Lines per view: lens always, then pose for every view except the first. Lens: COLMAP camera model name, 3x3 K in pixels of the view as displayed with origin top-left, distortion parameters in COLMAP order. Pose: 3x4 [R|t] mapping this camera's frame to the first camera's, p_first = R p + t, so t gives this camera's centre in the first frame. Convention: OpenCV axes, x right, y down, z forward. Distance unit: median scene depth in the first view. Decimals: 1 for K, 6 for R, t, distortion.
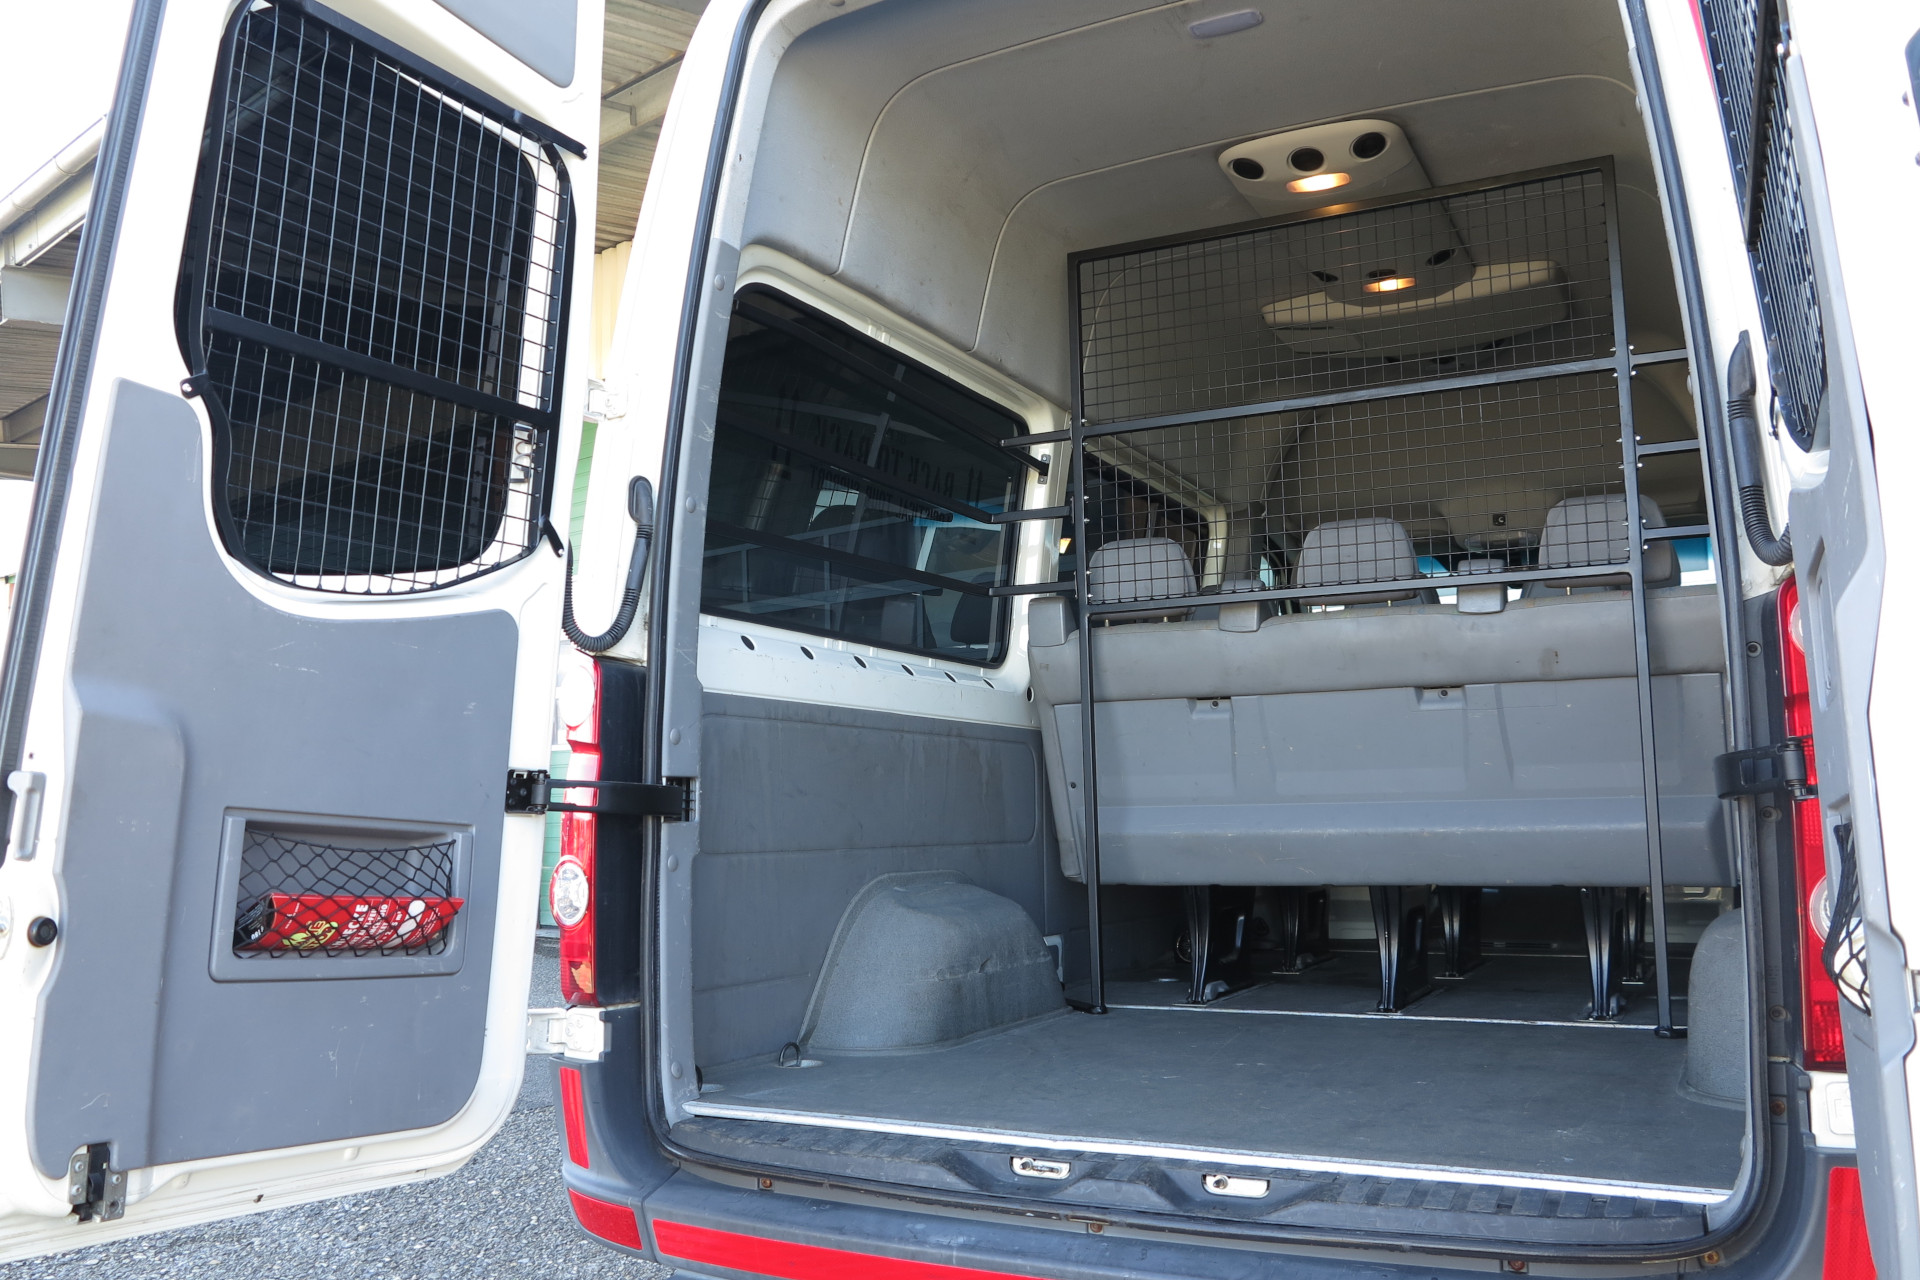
lens RADIAL K [[1599.3, 0, 960.0], [0, 1599.3, 640.0], [0, 0, 1]] dist [-0.037163, -0.001219]
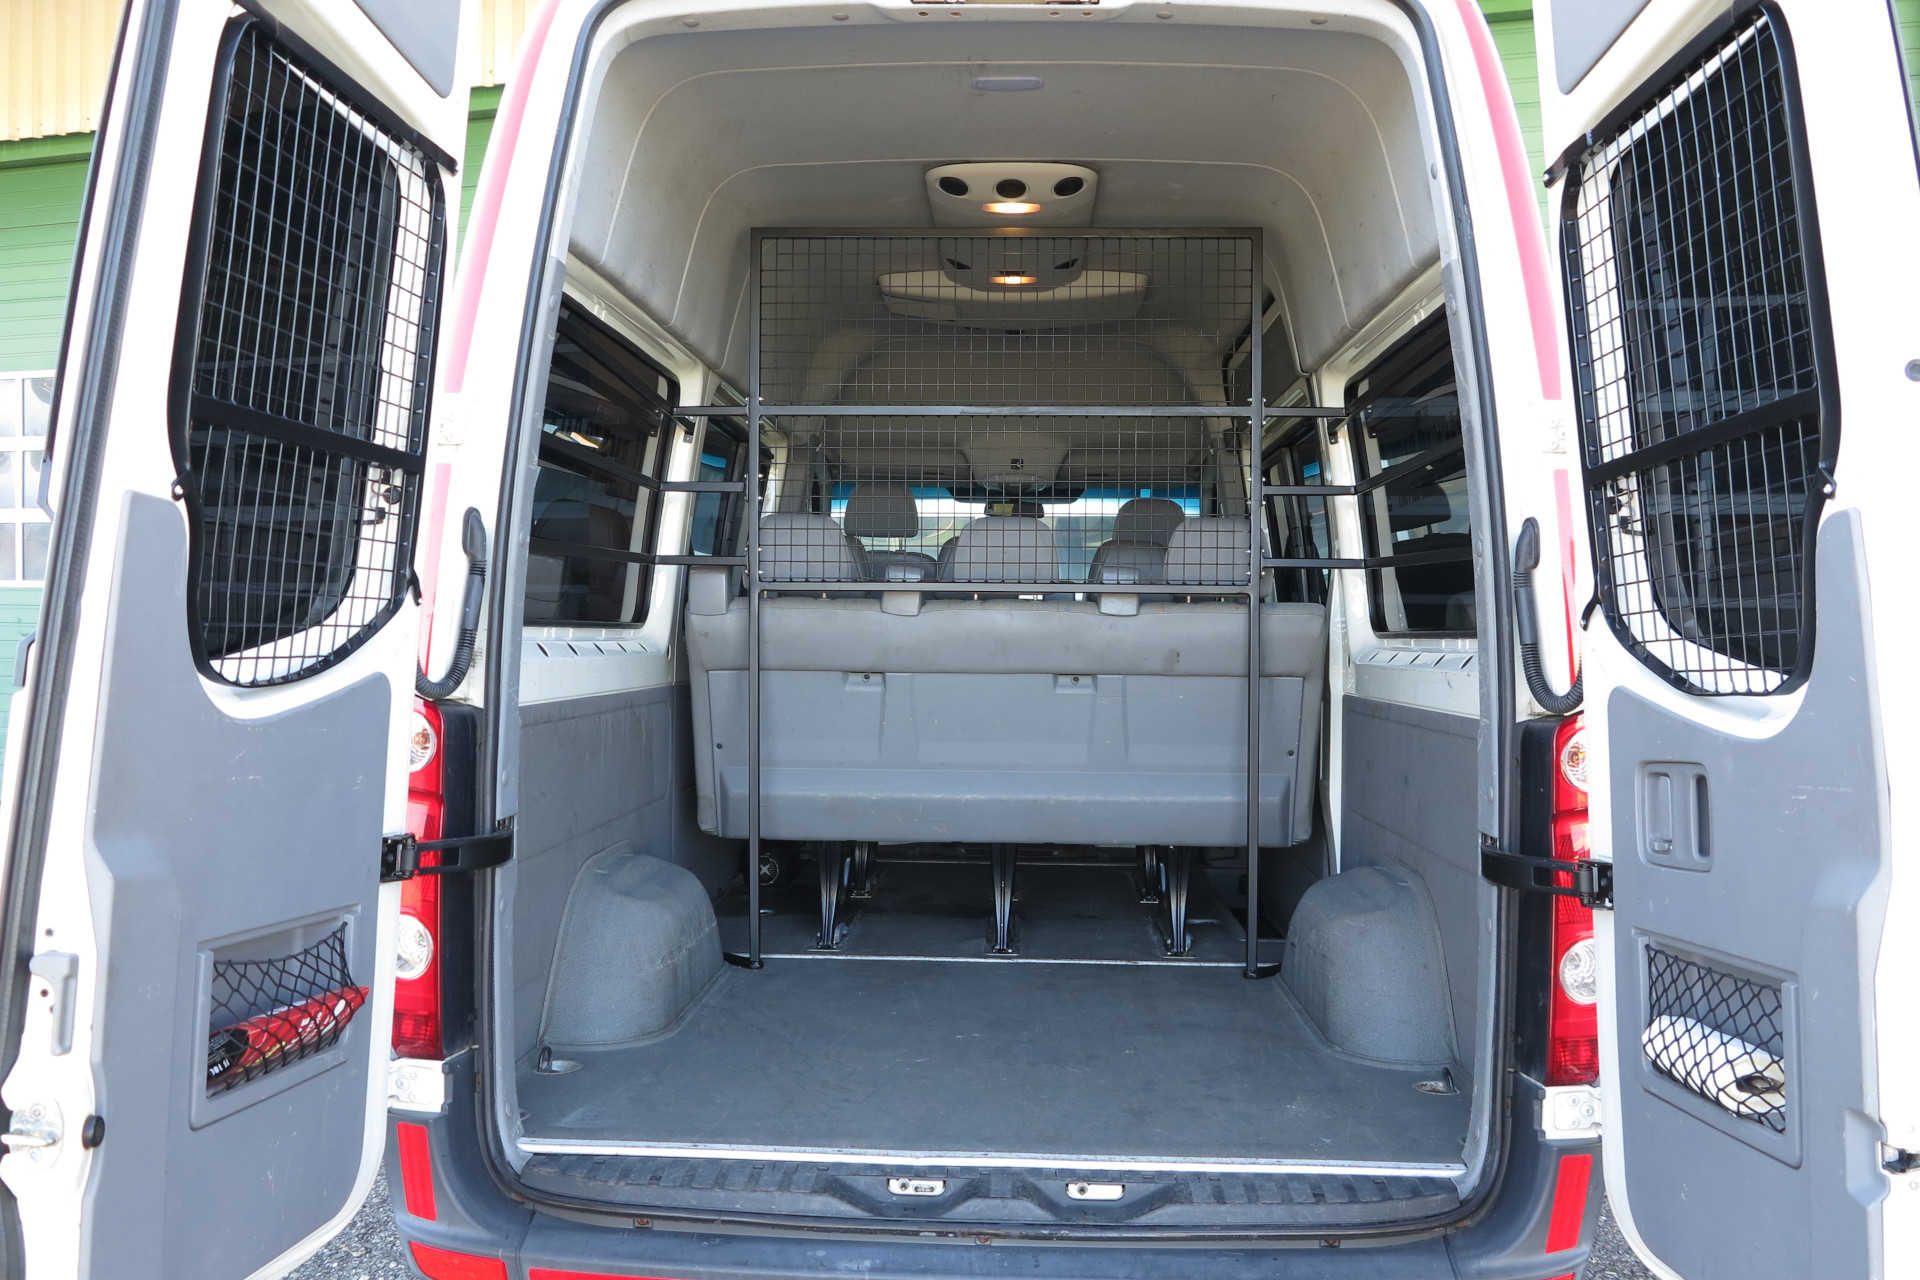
lens RADIAL K [[1599.3, 0, 960.0], [0, 1599.3, 640.0], [0, 0, 1]] dist [-0.037163, -0.001219]
pose [[0.908666, 0.019954, 0.417047, -0.349915], [-0.069035, 0.992289, 0.102936, -0.150259], [-0.411777, -0.122325, 0.903037, 0.012860]]
